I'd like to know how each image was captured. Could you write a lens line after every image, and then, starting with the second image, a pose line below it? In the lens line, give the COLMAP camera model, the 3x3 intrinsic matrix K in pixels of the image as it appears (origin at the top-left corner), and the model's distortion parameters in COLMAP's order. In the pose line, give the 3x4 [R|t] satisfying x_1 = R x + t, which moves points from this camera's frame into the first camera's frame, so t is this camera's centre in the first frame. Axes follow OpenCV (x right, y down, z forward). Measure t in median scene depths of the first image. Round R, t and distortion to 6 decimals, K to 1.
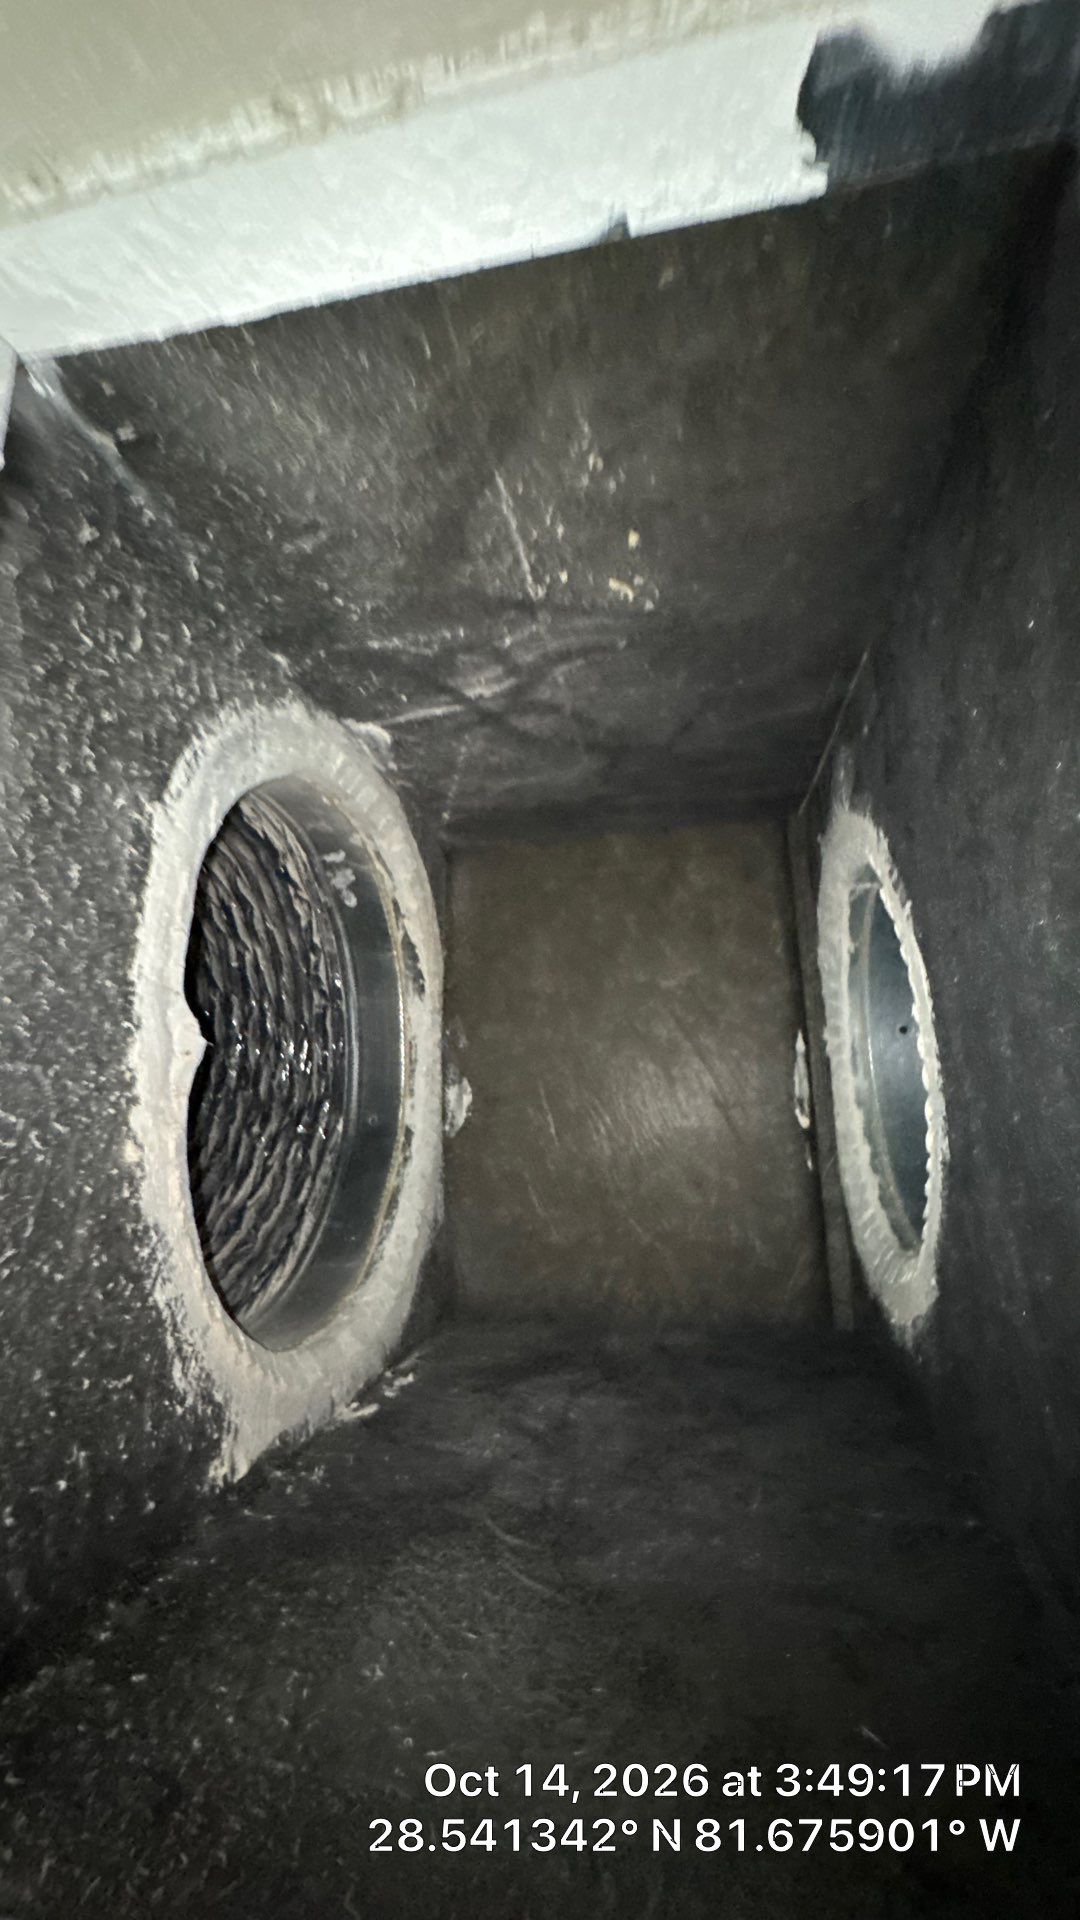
lens RADIAL K [[760.5, 0, 541.0], [0, 760.5, 960.7], [0, 0, 1]] dist [-0.006418, 0.000702]
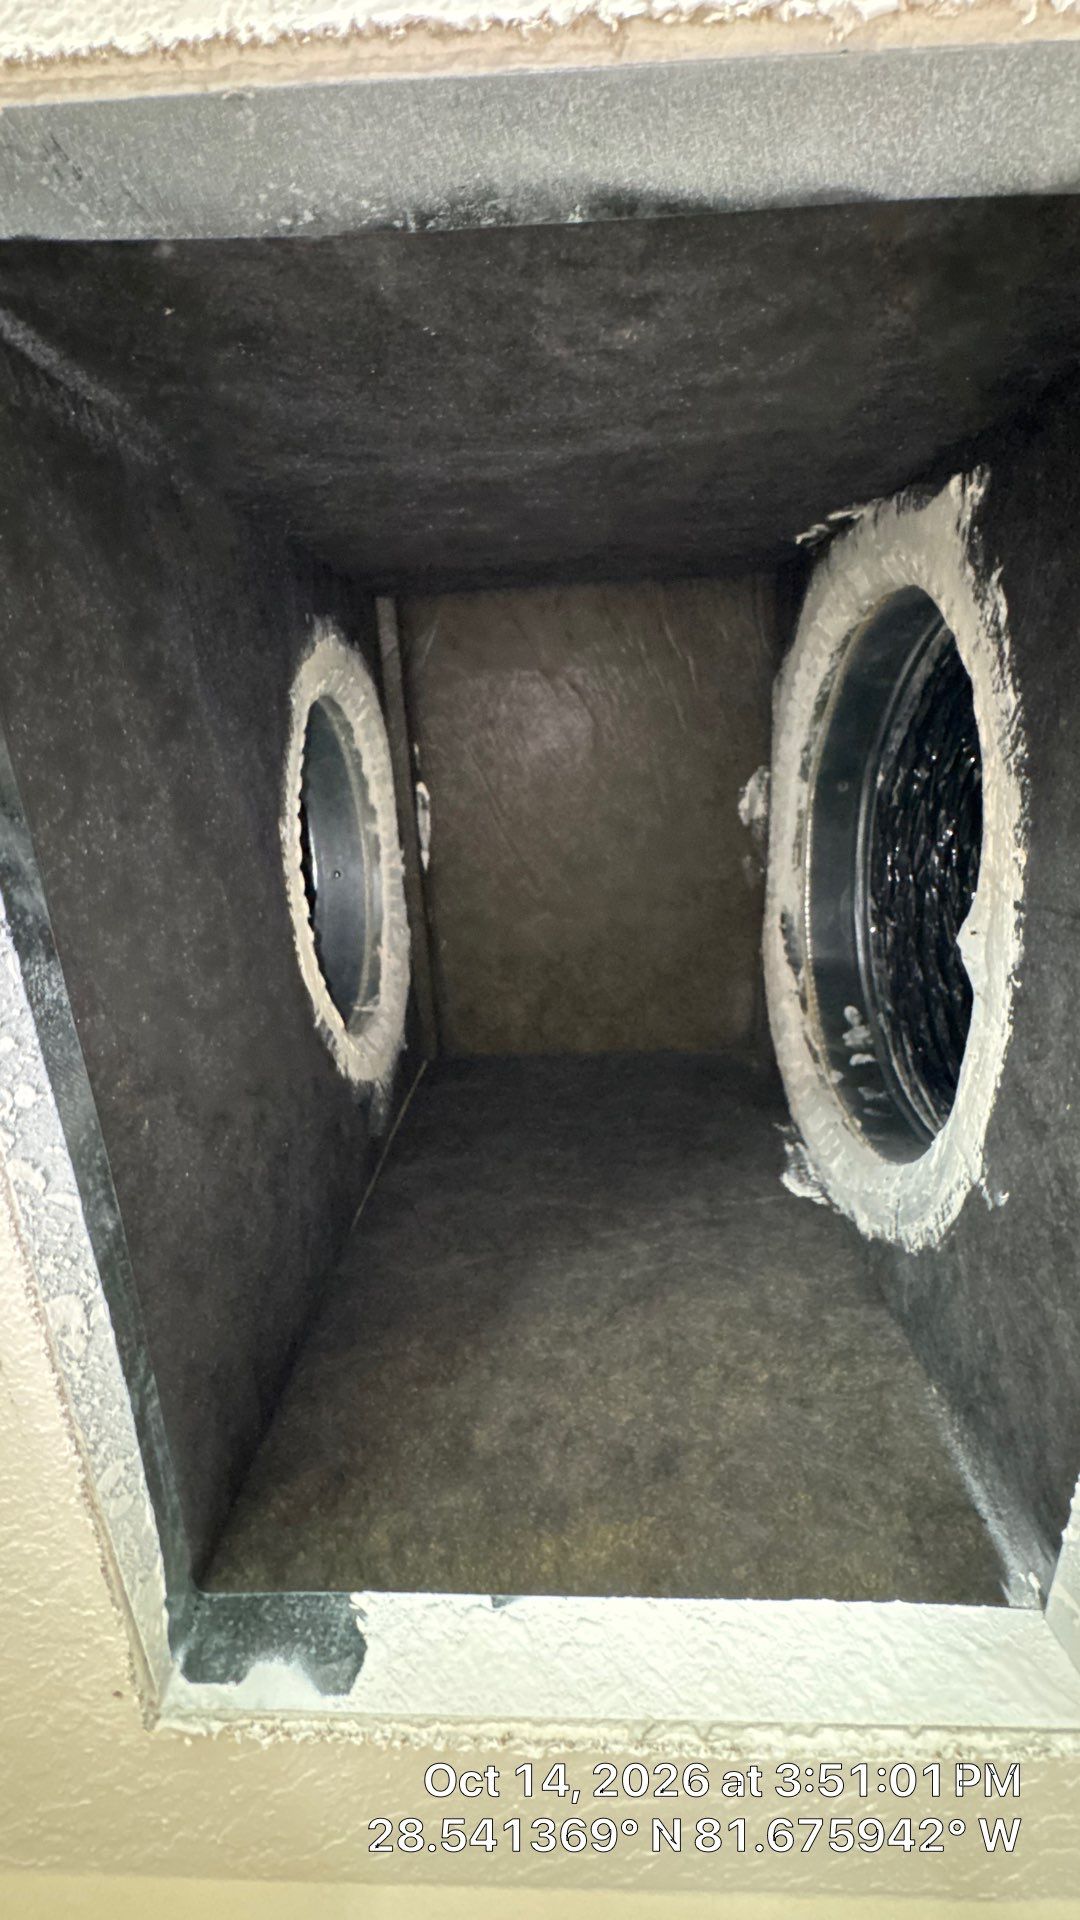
lens RADIAL K [[760.5, 0, 541.0], [0, 760.5, 960.7], [0, 0, 1]] dist [-0.006418, 0.000702]
pose [[-0.975688, -0.047166, 0.214028, -0.068910], [0.022152, -0.992790, -0.117801, 0.103574], [0.218041, -0.110196, 0.969698, -0.049251]]
